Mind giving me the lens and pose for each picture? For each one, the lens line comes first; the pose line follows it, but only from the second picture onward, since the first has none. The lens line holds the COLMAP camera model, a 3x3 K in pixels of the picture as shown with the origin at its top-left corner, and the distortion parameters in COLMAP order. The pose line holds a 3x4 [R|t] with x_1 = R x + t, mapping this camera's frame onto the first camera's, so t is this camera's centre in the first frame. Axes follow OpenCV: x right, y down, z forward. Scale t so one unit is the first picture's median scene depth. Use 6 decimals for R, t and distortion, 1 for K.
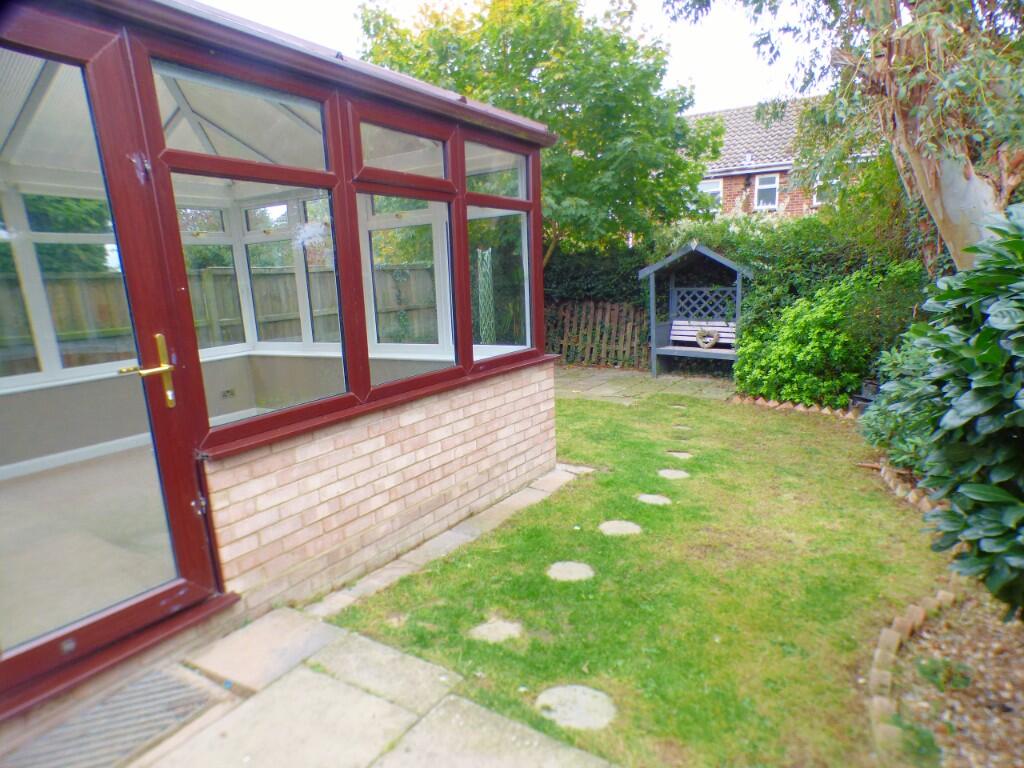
lens RADIAL K [[596.8, 0, 513.8], [0, 596.8, 408.1], [0, 0, 1]] dist [-0.005295, -0.000648]
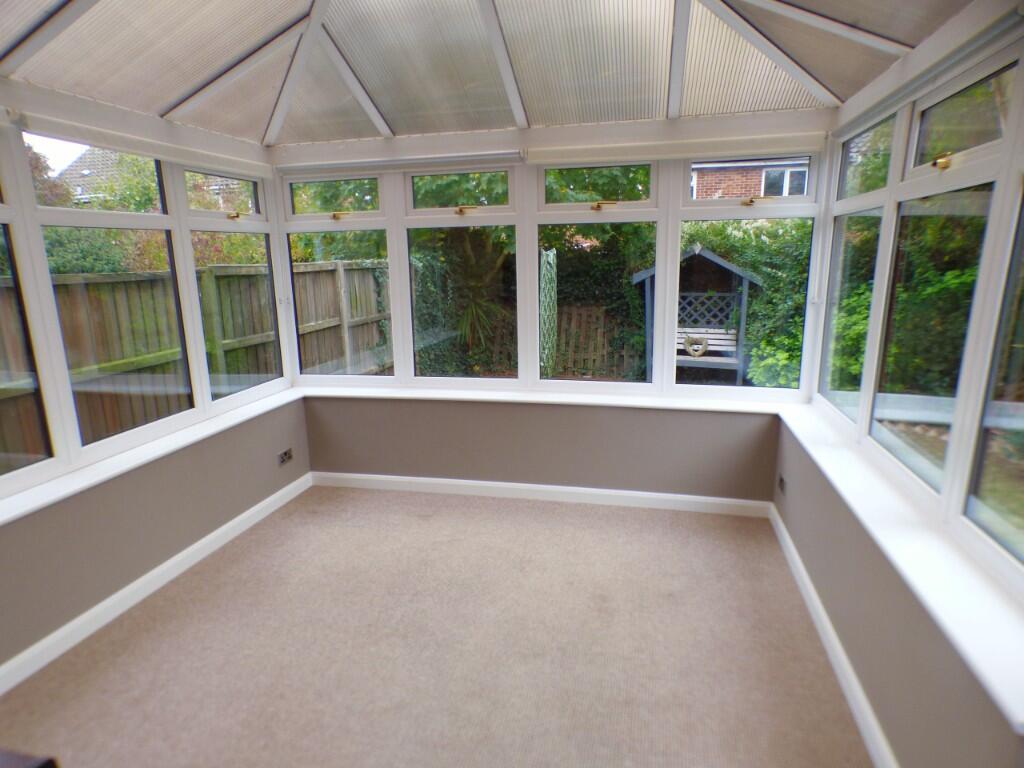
lens RADIAL K [[611.4, 0, 506.9], [0, 611.4, 388.8], [0, 0, 1]] dist [-0.006765, 0.000216]
pose [[0.953271, -0.040058, 0.299451, -0.266884], [0.048313, 0.998628, -0.020213, -0.044582], [-0.298230, 0.033736, 0.953898, 0.166270]]
